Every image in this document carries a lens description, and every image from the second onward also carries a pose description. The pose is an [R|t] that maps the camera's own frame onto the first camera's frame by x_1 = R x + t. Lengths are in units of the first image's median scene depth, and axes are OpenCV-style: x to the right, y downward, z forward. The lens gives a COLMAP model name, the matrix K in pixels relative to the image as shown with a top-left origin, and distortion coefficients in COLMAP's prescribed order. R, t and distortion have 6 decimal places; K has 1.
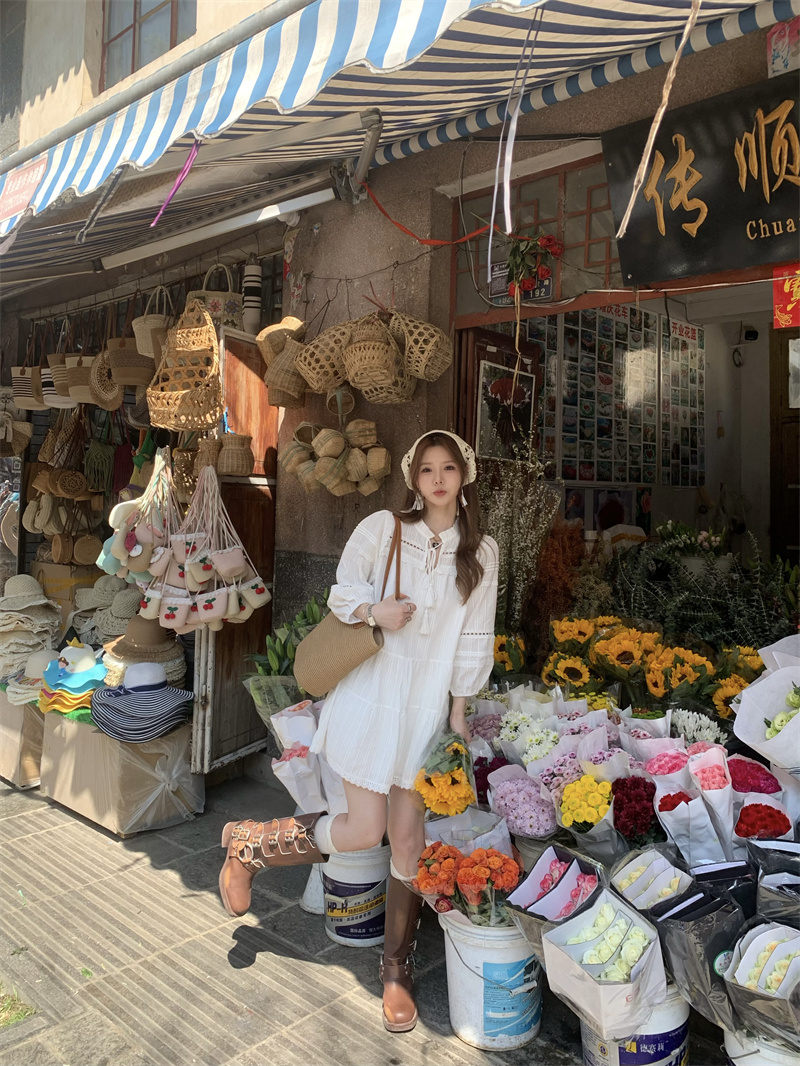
lens RADIAL K [[850.5, 0, 400.0], [0, 850.5, 447.3], [0, 0, 1]] dist [0.011072, -0.010341]
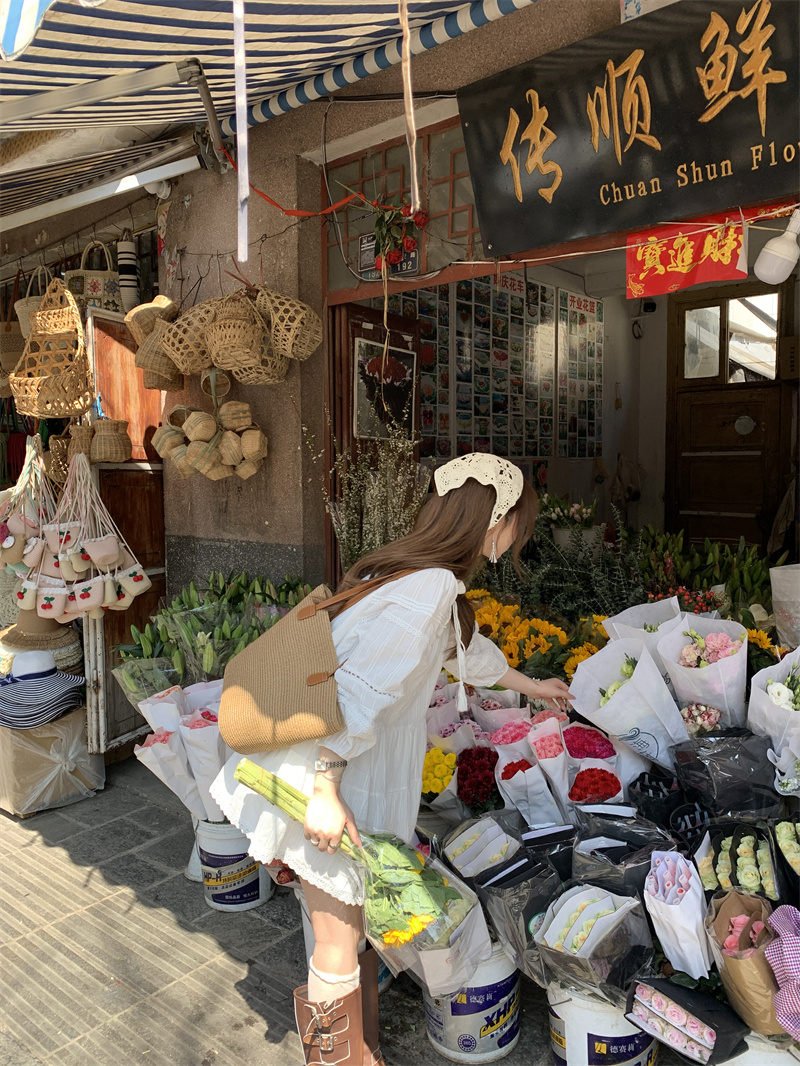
lens RADIAL K [[799.9, 0, 407.3], [0, 799.9, 523.8], [0, 0, 1]] dist [0.006924, -0.003577]
pose [[0.997554, -0.034019, 0.061069, 0.095248], [0.026180, 0.991829, 0.124859, -0.003153], [-0.064818, -0.122955, 0.990293, 0.055105]]
